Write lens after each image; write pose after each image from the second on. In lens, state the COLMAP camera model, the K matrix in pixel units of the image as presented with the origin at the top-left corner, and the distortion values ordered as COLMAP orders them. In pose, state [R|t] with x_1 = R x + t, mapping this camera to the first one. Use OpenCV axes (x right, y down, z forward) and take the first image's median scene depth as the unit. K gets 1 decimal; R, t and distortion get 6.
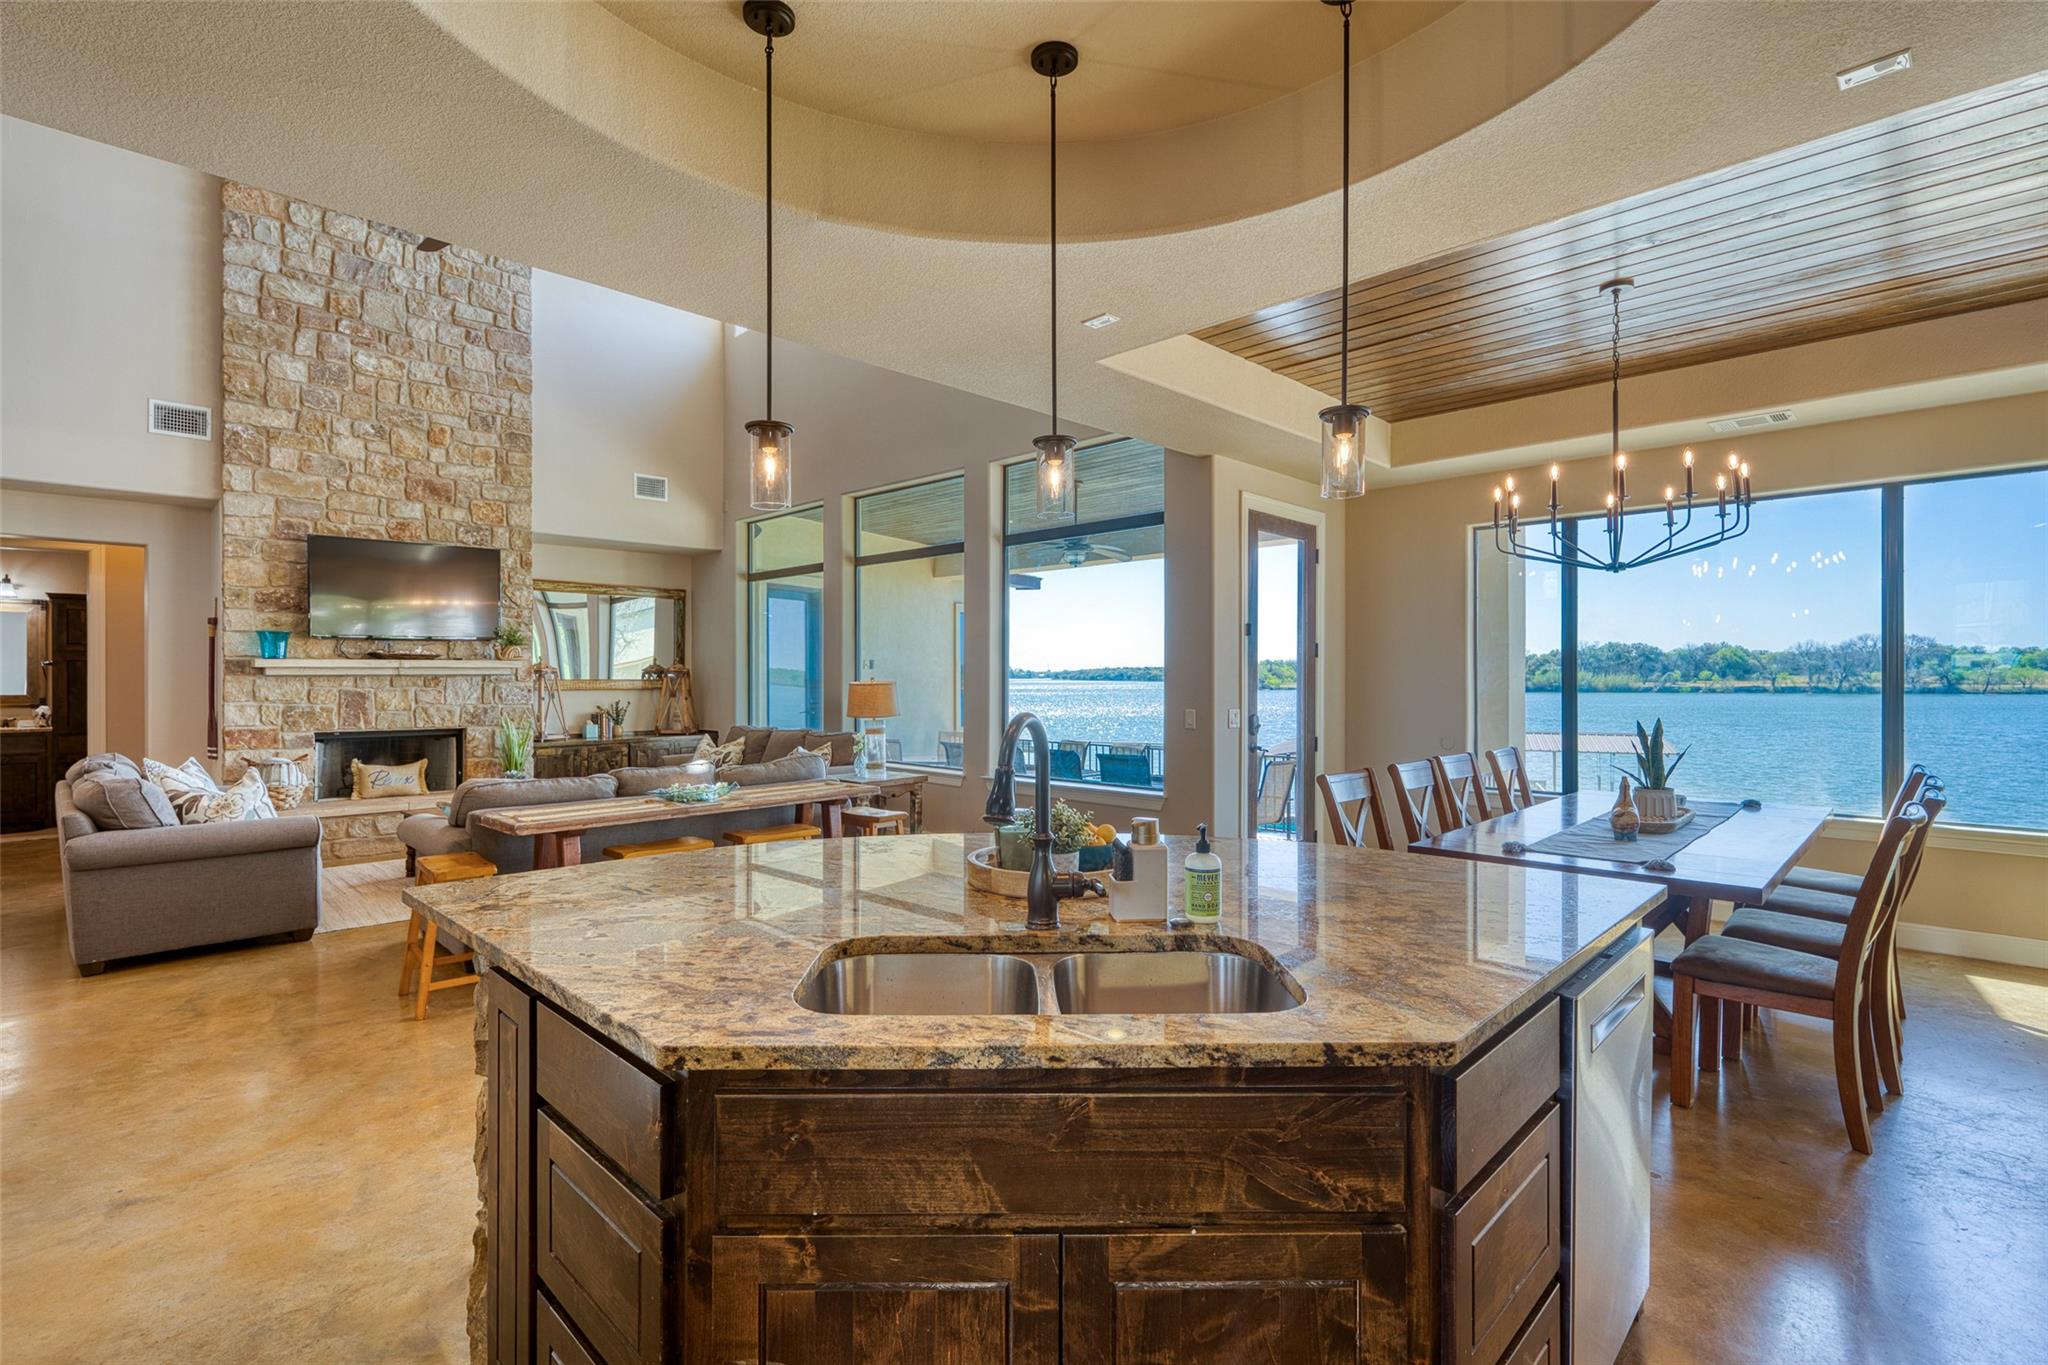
lens RADIAL K [[941.8, 0, 1035.6], [0, 941.8, 673.9], [0, 0, 1]] dist [-0.006427, 0.000618]
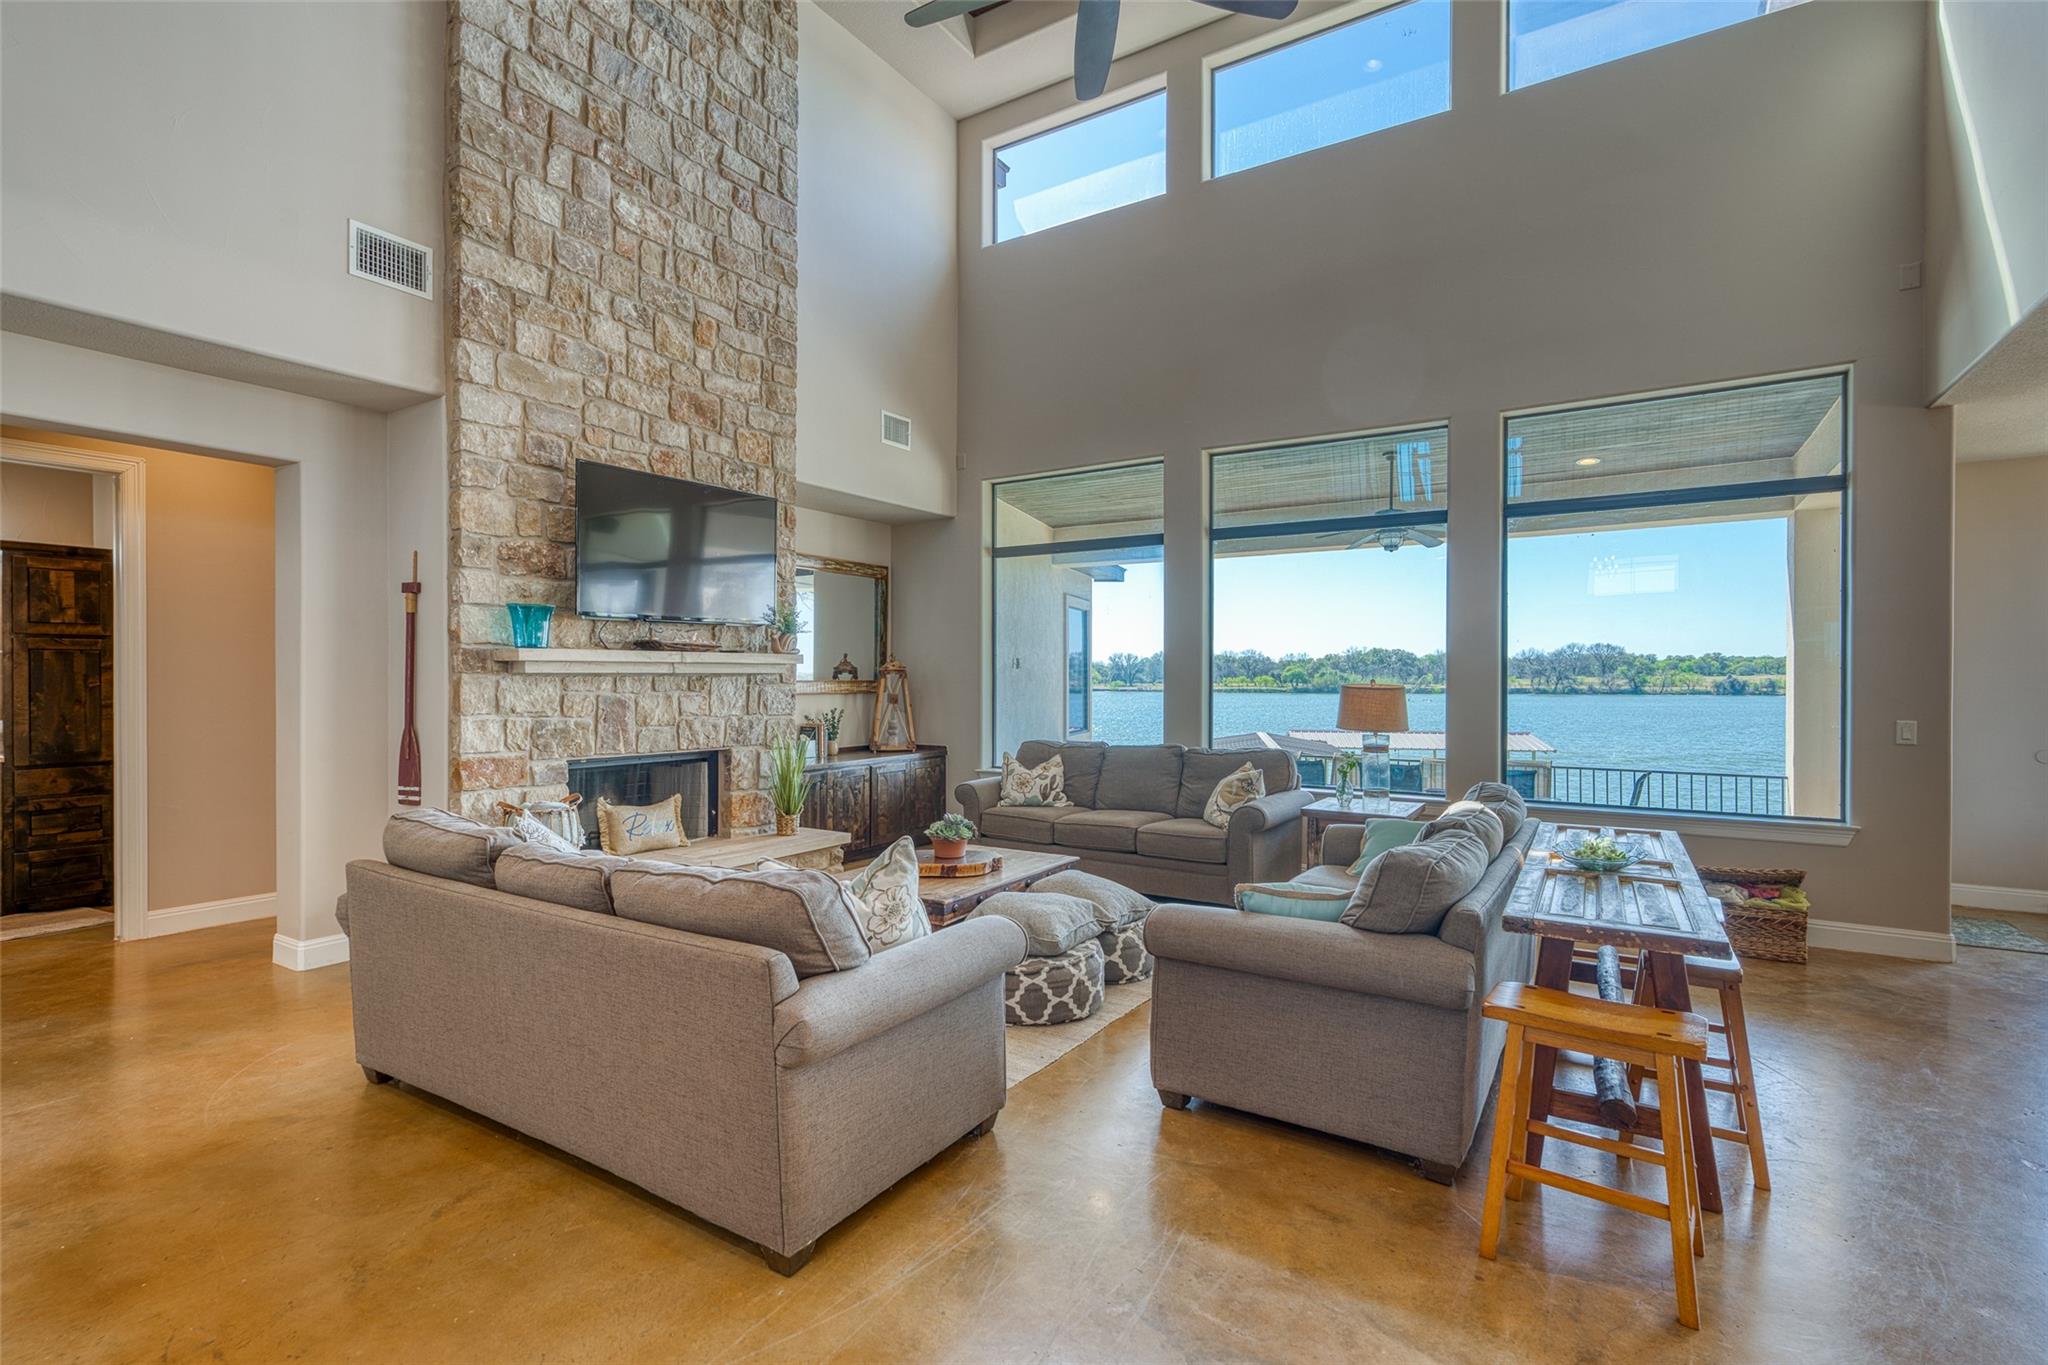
lens RADIAL K [[941.8, 0, 1033.0], [0, 941.8, 681.1], [0, 0, 1]] dist [-0.006427, 0.000618]
pose [[0.979840, 0.001114, 0.199783, -0.567142], [-0.002237, 0.999983, 0.005396, 0.002311], [-0.199773, -0.005734, 0.979825, 0.279380]]
